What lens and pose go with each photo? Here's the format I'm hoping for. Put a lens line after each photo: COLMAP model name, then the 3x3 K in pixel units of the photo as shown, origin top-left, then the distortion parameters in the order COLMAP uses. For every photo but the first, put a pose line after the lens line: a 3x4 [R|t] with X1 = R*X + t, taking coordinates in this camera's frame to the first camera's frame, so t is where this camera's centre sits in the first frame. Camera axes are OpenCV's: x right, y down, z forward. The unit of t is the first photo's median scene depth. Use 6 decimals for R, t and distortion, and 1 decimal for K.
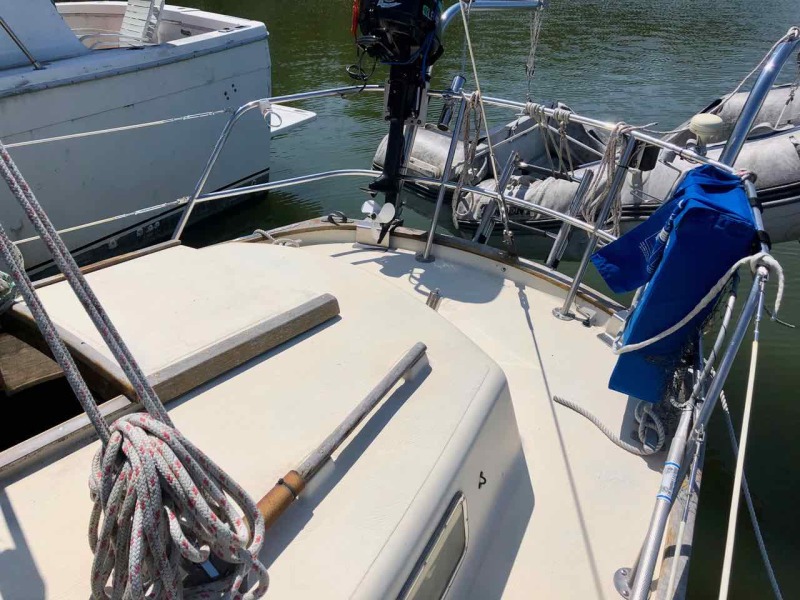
lens RADIAL K [[732.3, 0, 401.6], [0, 732.3, 298.9], [0, 0, 1]] dist [-0.004763, -0.006670]
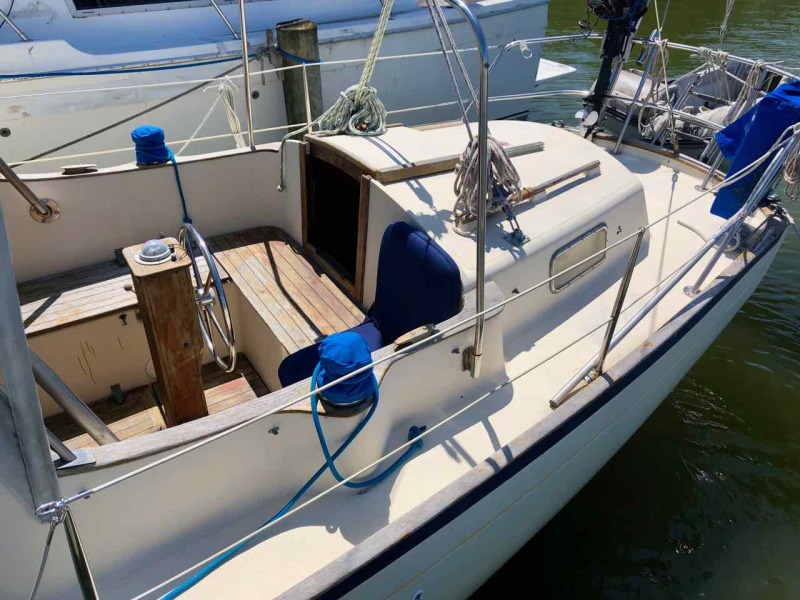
lens RADIAL K [[688.5, 0, 404.2], [0, 688.5, 295.1], [0, 0, 1]] dist [0.028868, 0.009084]
pose [[0.953009, 0.133413, -0.271983, 0.048960], [-0.119931, 0.990607, 0.065683, 0.206557], [0.278192, -0.029977, 0.960058, -0.531201]]
